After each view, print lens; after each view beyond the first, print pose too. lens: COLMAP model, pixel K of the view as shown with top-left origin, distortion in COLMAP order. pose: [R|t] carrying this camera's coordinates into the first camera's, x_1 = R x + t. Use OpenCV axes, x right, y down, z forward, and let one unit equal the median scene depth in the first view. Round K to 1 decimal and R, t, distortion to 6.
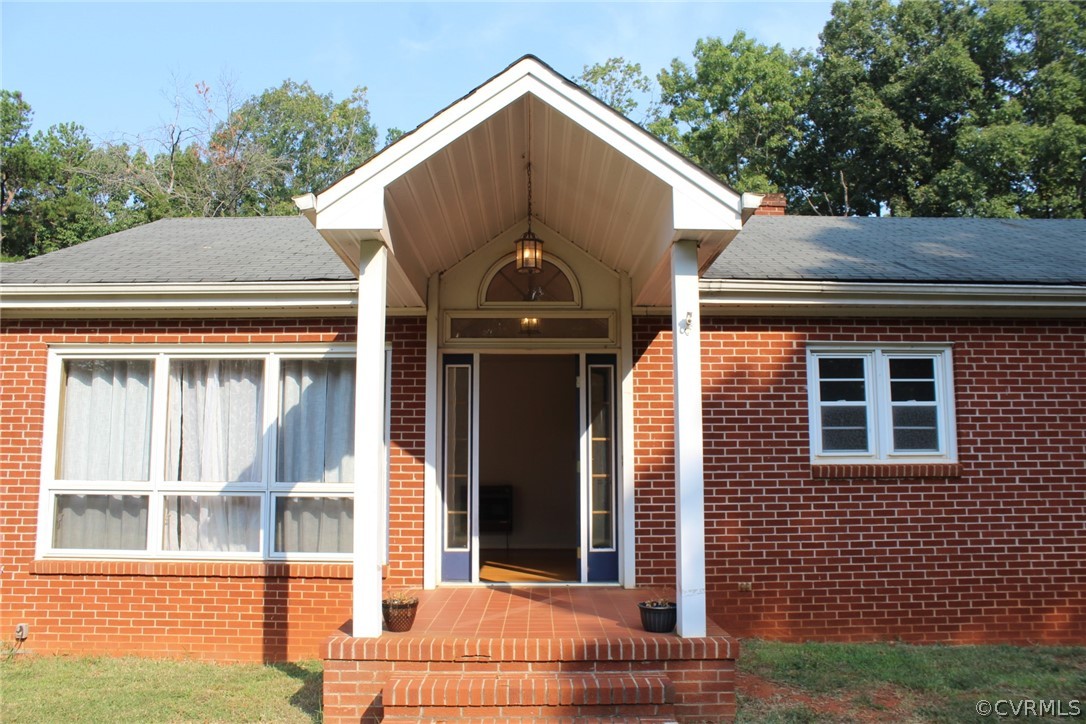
lens RADIAL K [[908.6, 0, 533.0], [0, 908.6, 360.0], [0, 0, 1]] dist [-0.155900, 0.139765]
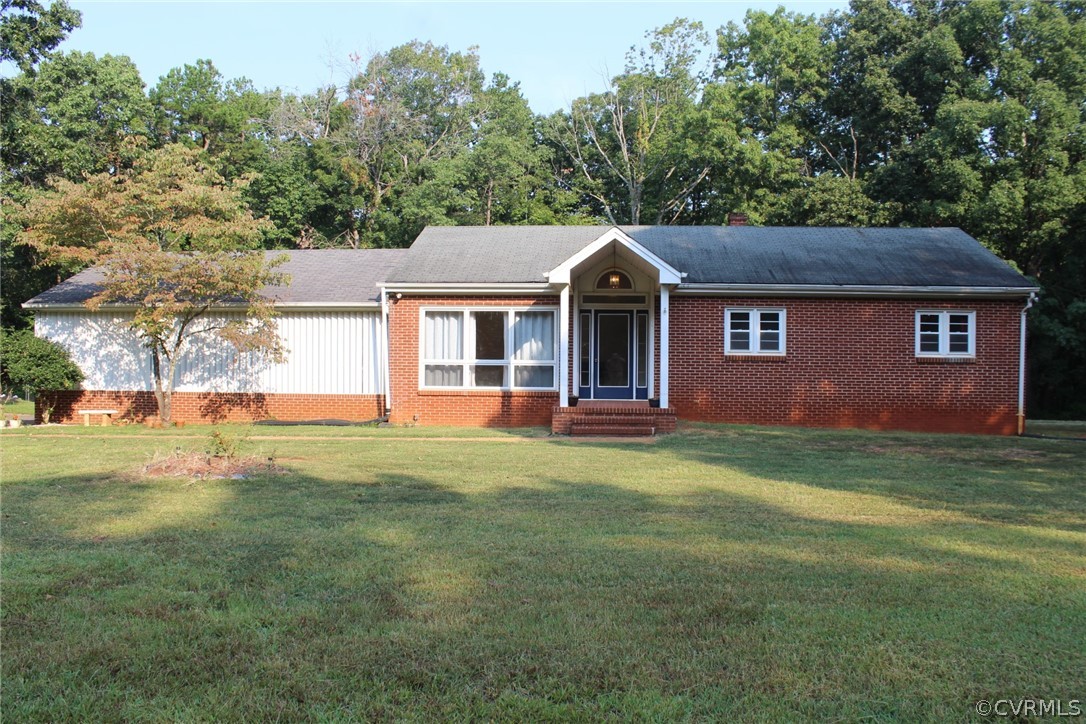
lens RADIAL K [[949.3, 0, 507.0], [0, 949.3, 362.2], [0, 0, 1]] dist [-0.143365, 0.169728]
pose [[0.994112, 0.009867, -0.107906, -0.013680], [0.004707, 0.990972, 0.133984, -0.220187], [0.108253, -0.133703, 0.985091, -1.673081]]
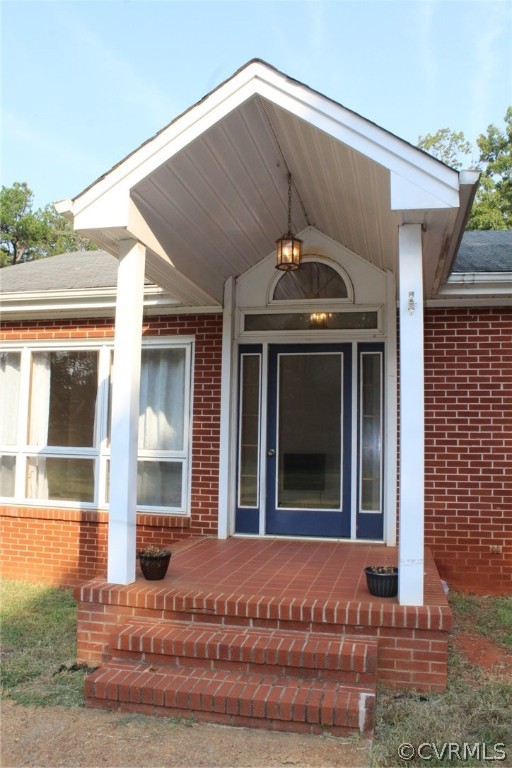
lens RADIAL K [[642.6, 0, 253.0], [0, 642.6, 387.5], [0, 0, 1]] dist [-0.155900, 0.139765]
pose [[0.975068, 0.000220, -0.221905, 0.111560], [0.008278, 0.999267, 0.037368, 0.019501], [0.221750, -0.038273, 0.974352, 0.176238]]
